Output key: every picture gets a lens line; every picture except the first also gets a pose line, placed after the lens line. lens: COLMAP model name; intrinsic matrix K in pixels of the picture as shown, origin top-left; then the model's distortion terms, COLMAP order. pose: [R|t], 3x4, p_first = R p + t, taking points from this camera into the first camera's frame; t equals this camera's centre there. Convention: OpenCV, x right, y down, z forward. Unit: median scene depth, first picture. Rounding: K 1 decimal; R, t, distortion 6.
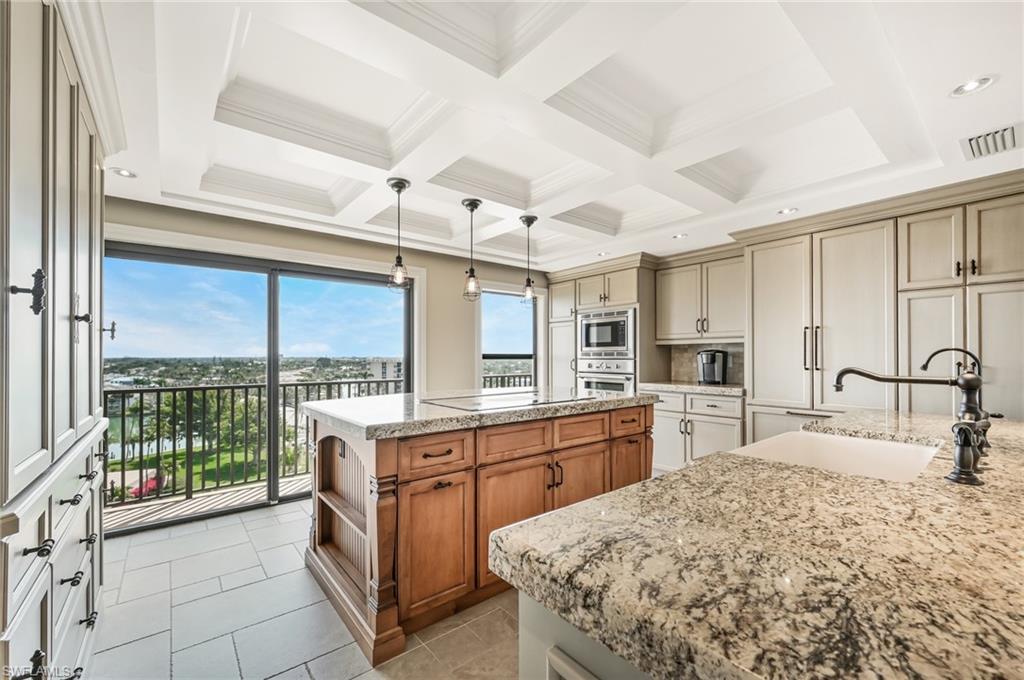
lens RADIAL K [[446.6, 0, 504.7], [0, 446.6, 345.1], [0, 0, 1]] dist [0.001298, 0.000122]
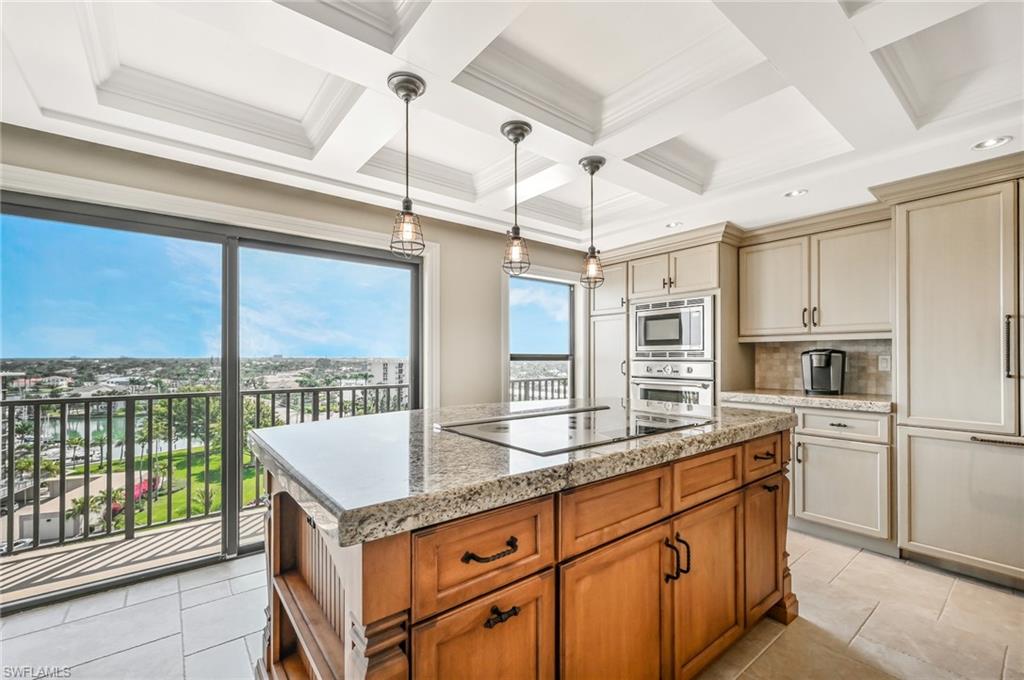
lens RADIAL K [[423.0, 0, 528.4], [0, 423.0, 352.7], [0, 0, 1]] dist [-0.001861, -0.000612]
pose [[0.998026, 0.003273, 0.062714, -0.081265], [-0.004142, 0.999897, 0.013732, 0.008765], [-0.062663, -0.013965, 0.997937, 0.309773]]
